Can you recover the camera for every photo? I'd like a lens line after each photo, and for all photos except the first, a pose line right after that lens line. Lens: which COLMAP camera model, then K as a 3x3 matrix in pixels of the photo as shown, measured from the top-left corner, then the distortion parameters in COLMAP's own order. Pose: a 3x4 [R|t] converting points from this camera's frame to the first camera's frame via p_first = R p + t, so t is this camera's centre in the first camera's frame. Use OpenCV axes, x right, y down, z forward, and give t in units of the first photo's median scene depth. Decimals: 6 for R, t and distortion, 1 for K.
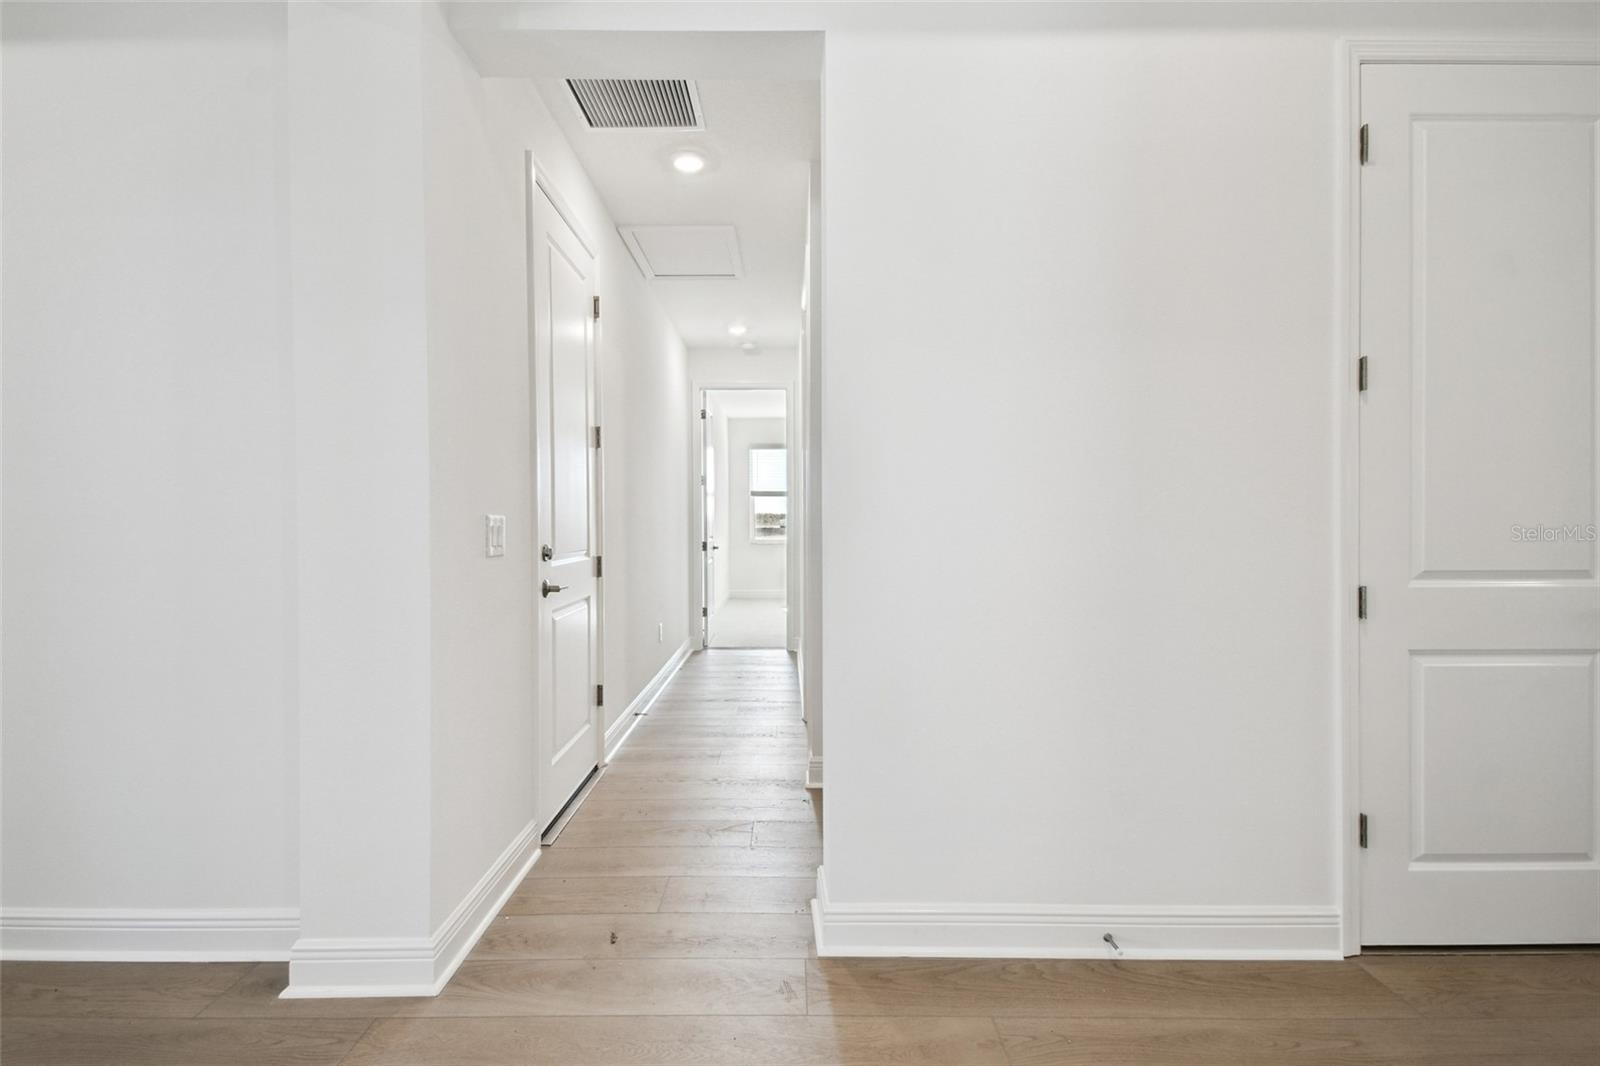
lens RADIAL K [[701.5, 0, 798.3], [0, 701.5, 537.4], [0, 0, 1]] dist [0.002024, 0.000166]
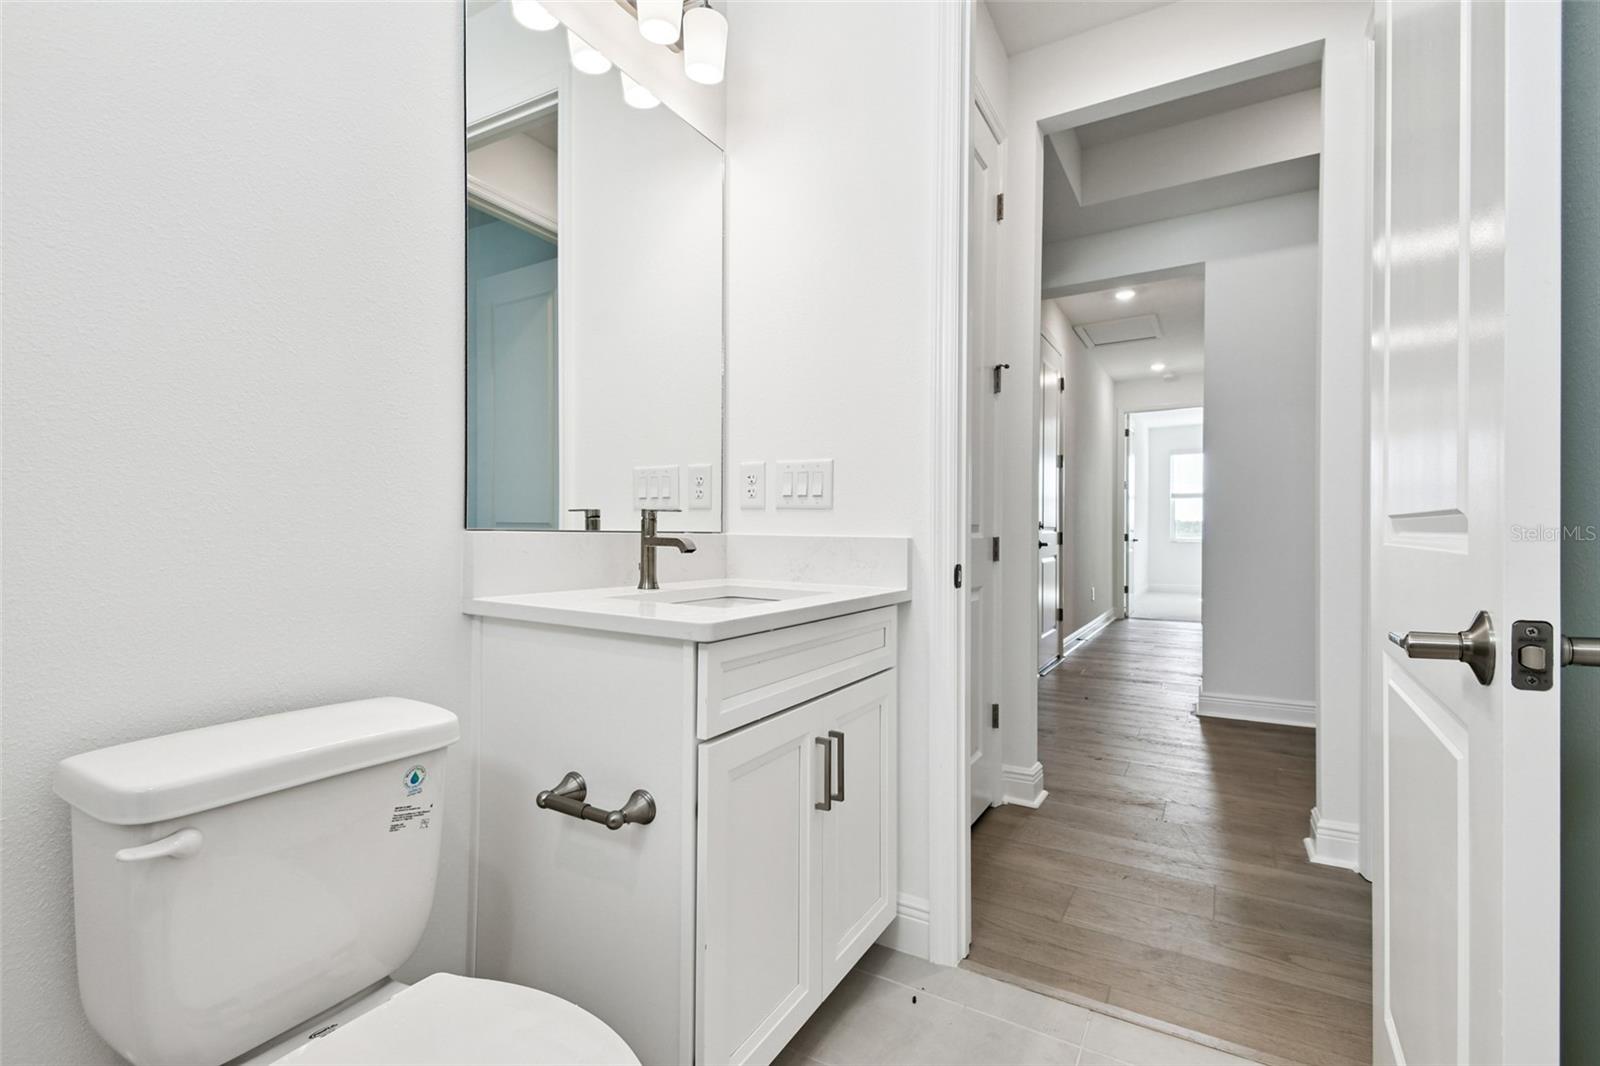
lens RADIAL K [[717.8, 0, 801.9], [0, 717.8, 542.7], [0, 0, 1]] dist [0.032846, 0.000064]
pose [[0.854946, 0.010317, -0.518615, 0.042896], [-0.014359, 0.999890, -0.003780, 0.036498], [0.518519, 0.010678, 0.855000, -0.428057]]
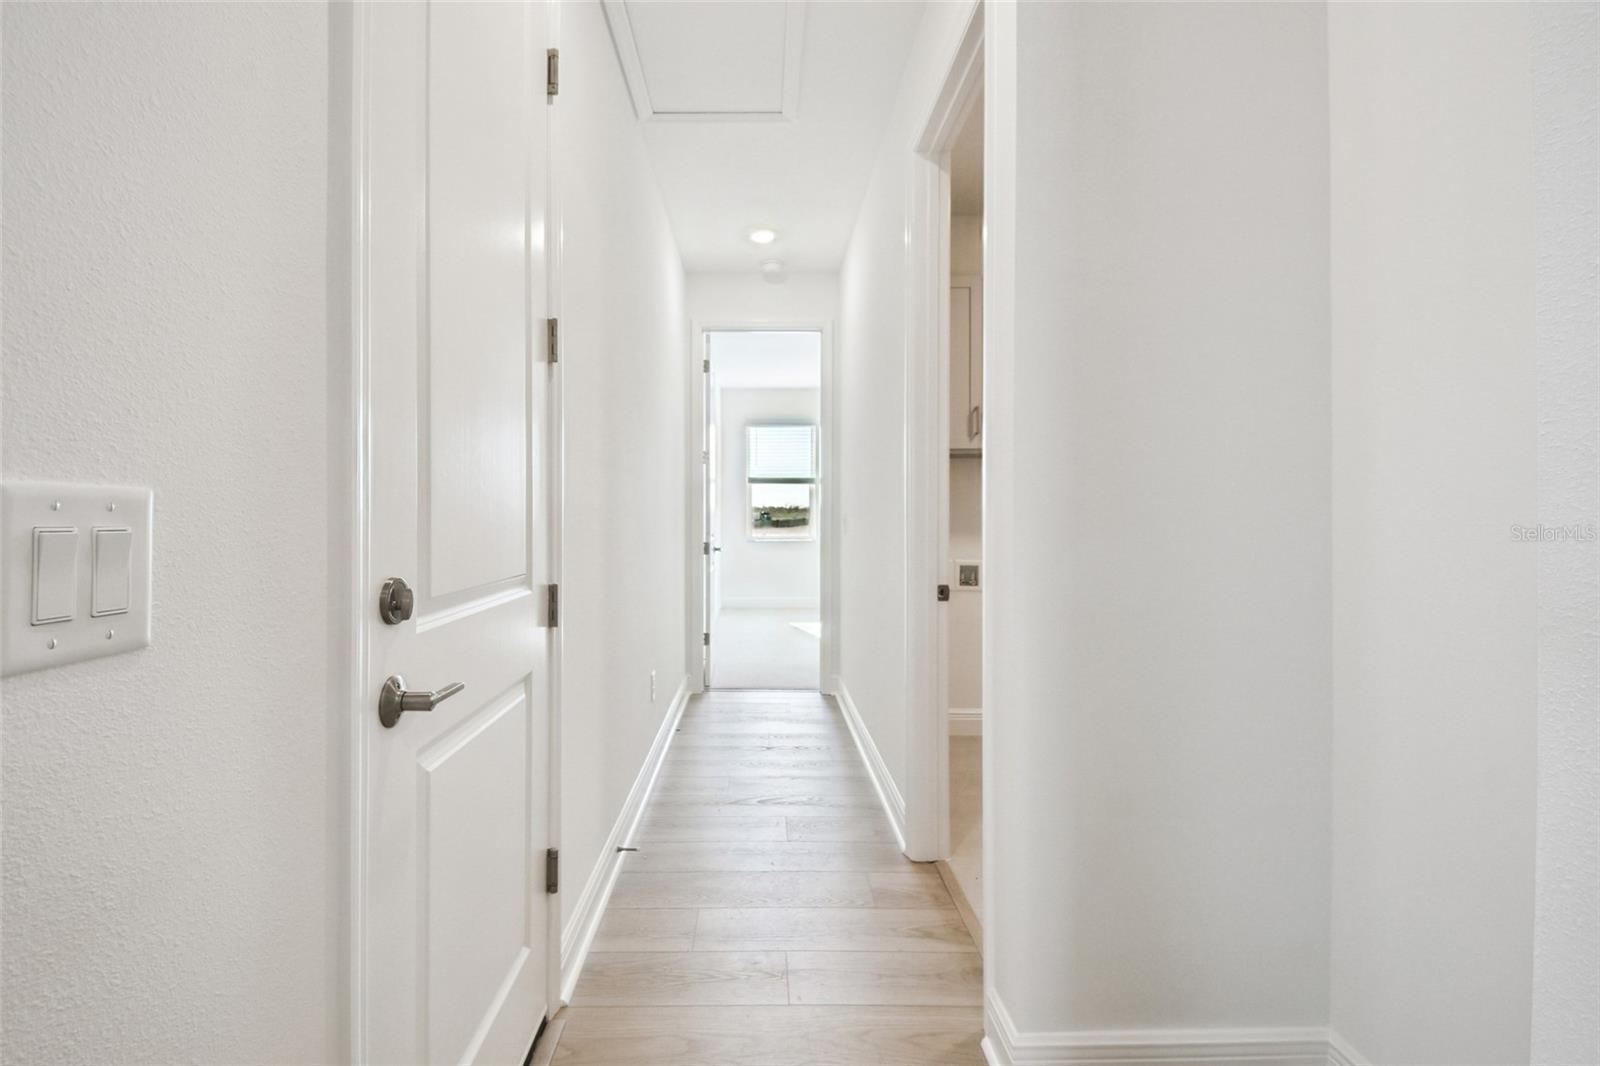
lens RADIAL K [[713.0, 0, 759.3], [0, 713.0, 531.3], [0, 0, 1]] dist [-0.000257, -0.000095]
pose [[0.999874, 0.009787, -0.012495, -0.072690], [-0.009769, 0.999951, 0.001494, -0.006608], [0.012509, -0.001372, 0.999921, 0.273259]]
